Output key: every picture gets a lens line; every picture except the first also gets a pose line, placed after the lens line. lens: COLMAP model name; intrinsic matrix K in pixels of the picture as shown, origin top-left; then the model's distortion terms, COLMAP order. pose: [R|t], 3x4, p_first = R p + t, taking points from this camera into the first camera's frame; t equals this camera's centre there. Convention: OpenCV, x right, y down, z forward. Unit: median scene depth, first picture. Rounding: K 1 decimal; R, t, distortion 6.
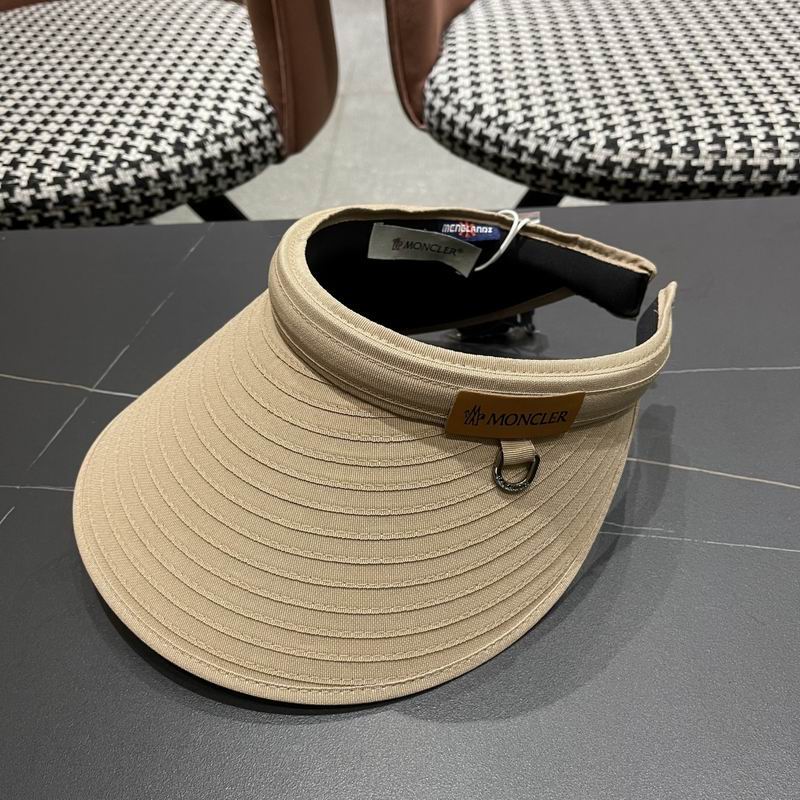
lens RADIAL K [[839.7, 0, 402.4], [0, 839.7, 402.1], [0, 0, 1]] dist [0.020386, 0.000000]
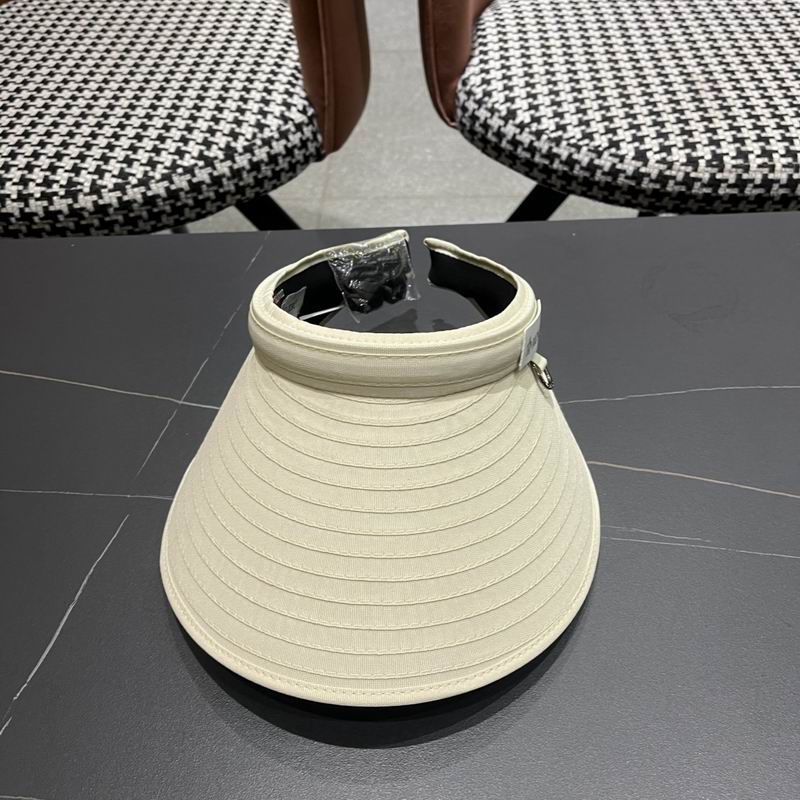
lens RADIAL K [[839.7, 0, 394.2], [0, 839.7, 404.6], [0, 0, 1]] dist [0.020386, 0.000000]
pose [[0.999882, 0.002784, 0.015109, -0.073946], [-0.003911, 0.997171, 0.075061, -0.067444], [-0.014857, -0.075111, 0.997064, -0.075571]]
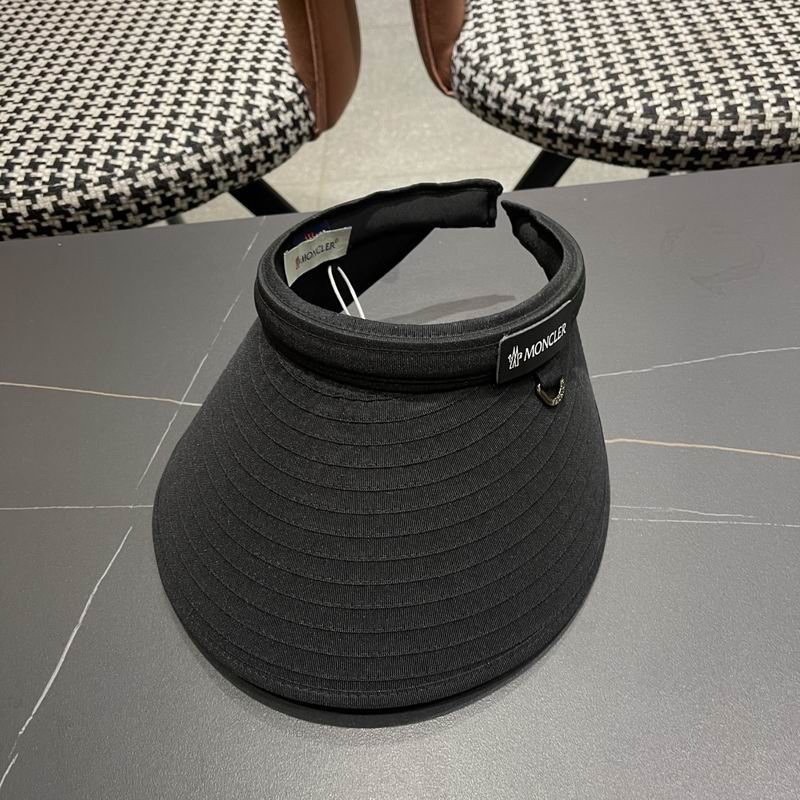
lens RADIAL K [[839.7, 0, 407.8], [0, 839.7, 399.9], [0, 0, 1]] dist [0.020386, 0.000000]
pose [[0.998083, -0.060303, 0.013900, -0.072294], [0.058789, 0.994082, 0.091348, -0.068734], [-0.019326, -0.090356, 0.995722, -0.031544]]
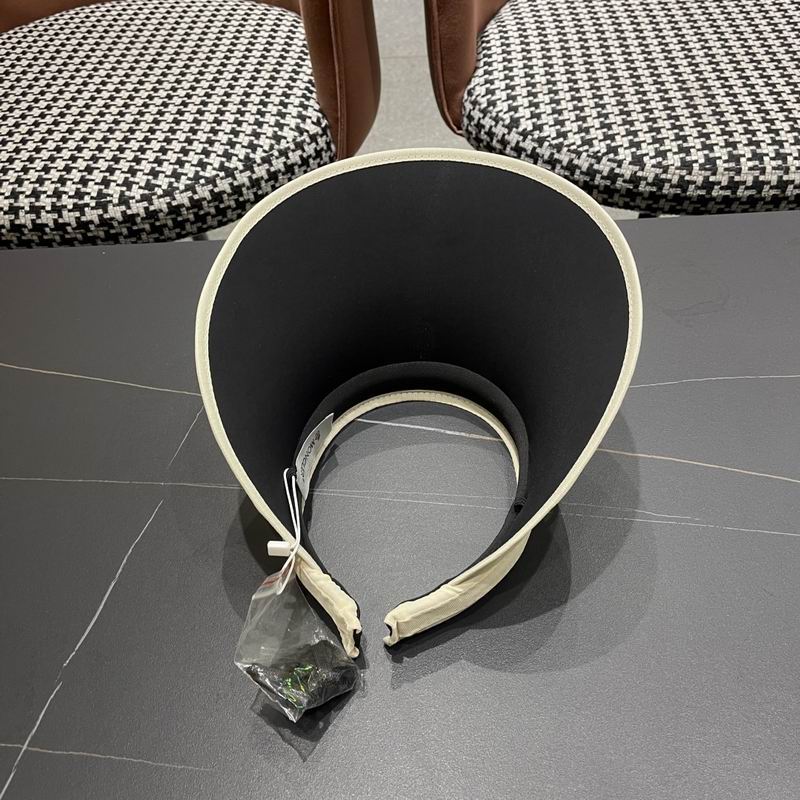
lens RADIAL K [[839.7, 0, 393.2], [0, 839.7, 399.6], [0, 0, 1]] dist [0.020386, 0.000000]
pose [[0.999963, -0.008093, -0.002873, -0.072219], [0.008273, 0.997568, 0.069206, -0.065017], [0.002306, -0.069227, 0.997598, -0.134013]]
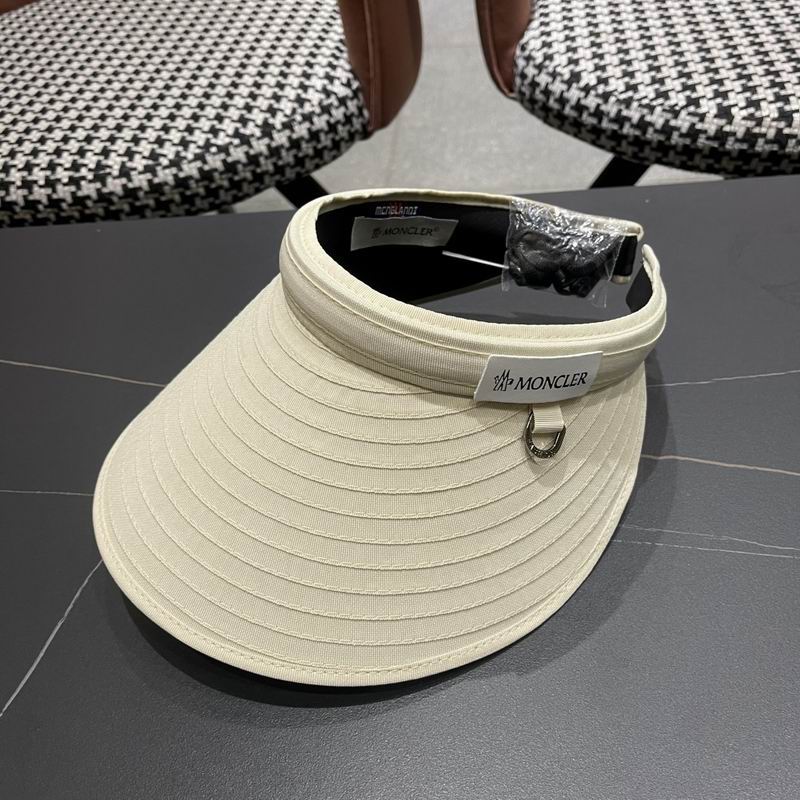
lens RADIAL K [[839.7, 0, 397.0], [0, 839.7, 392.2], [0, 0, 1]] dist [0.020386, 0.000000]
pose [[0.997325, -0.007340, -0.072730, -0.045596], [0.010803, 0.998820, 0.047339, -0.042045], [0.072297, -0.047998, 0.996228, 0.023308]]
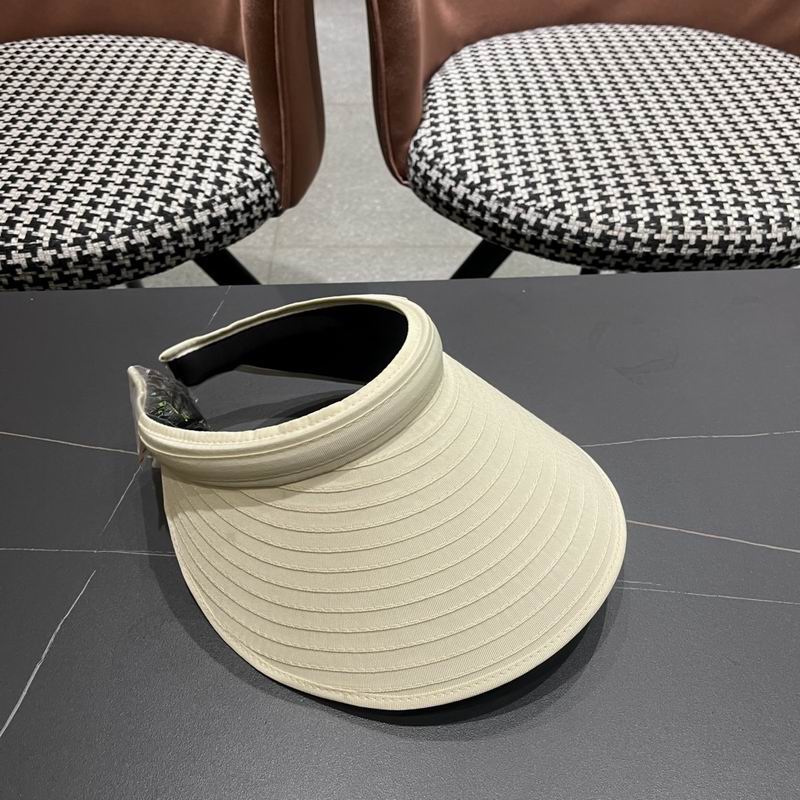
lens RADIAL K [[839.7, 0, 399.8], [0, 839.7, 406.0], [0, 0, 1]] dist [0.020386, 0.000000]
pose [[0.996169, -0.002652, 0.087406, -0.091436], [0.000220, 0.999613, 0.027821, -0.079763], [-0.087446, -0.027695, 0.995784, -0.100508]]
